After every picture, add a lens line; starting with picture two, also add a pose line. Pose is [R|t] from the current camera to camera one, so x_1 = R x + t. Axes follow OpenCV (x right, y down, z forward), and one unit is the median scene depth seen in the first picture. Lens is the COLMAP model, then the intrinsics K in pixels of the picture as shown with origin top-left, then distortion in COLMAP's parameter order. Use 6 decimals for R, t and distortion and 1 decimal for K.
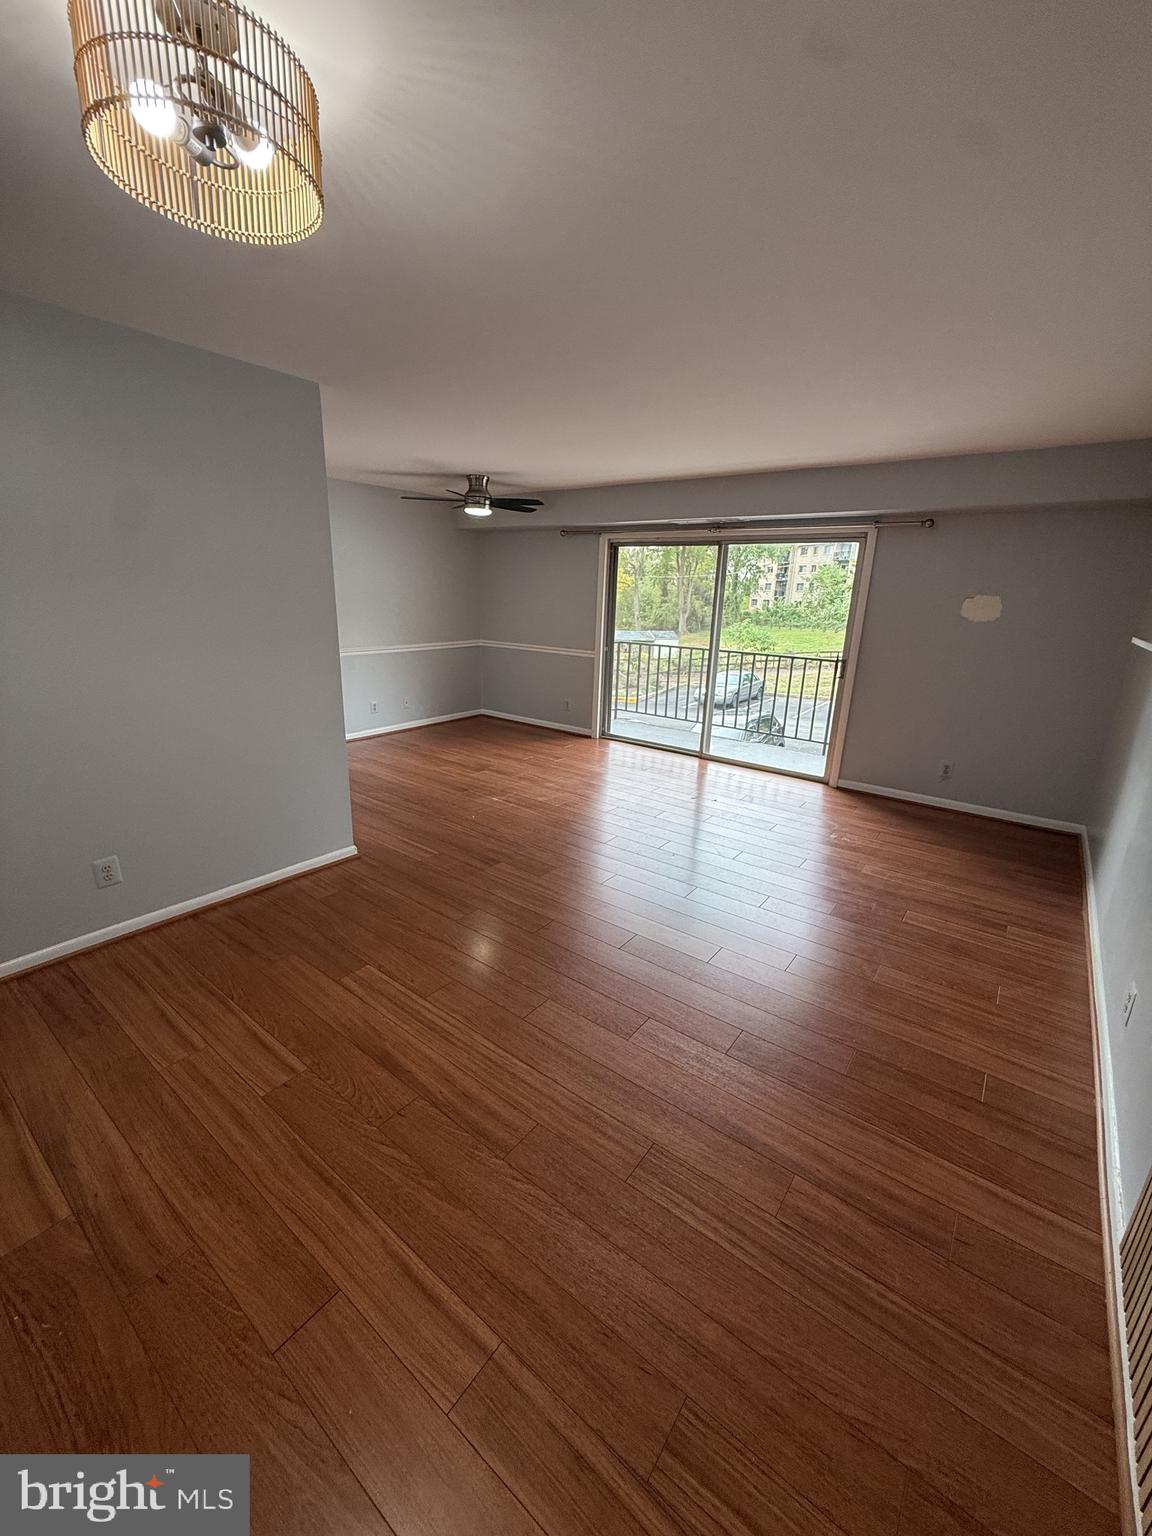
lens RADIAL K [[613.1, 0, 577.1], [0, 613.1, 770.0], [0, 0, 1]] dist [-0.000439, 0.000616]
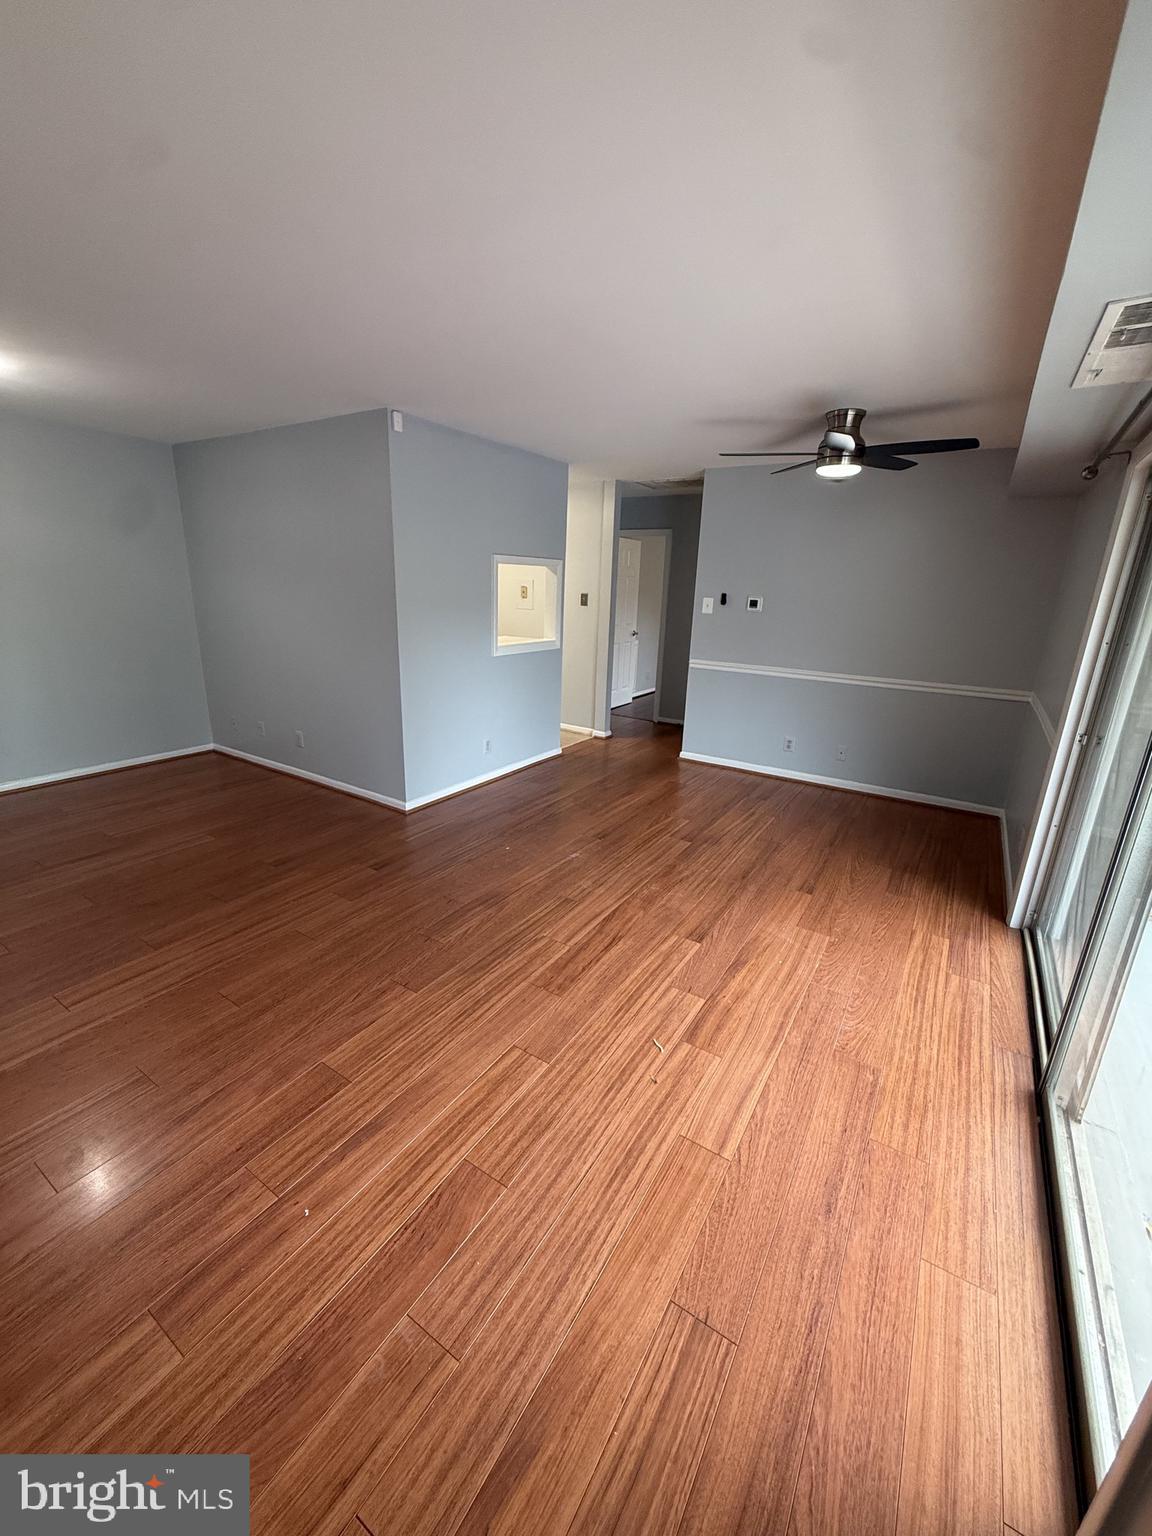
lens RADIAL K [[613.1, 0, 576.7], [0, 613.1, 761.0], [0, 0, 1]] dist [-0.000439, 0.000616]
pose [[0.080167, 0.253961, -0.963886, 0.519366], [-0.313230, 0.924432, 0.217515, -0.207279], [0.946287, 0.284481, 0.153657, 0.760536]]
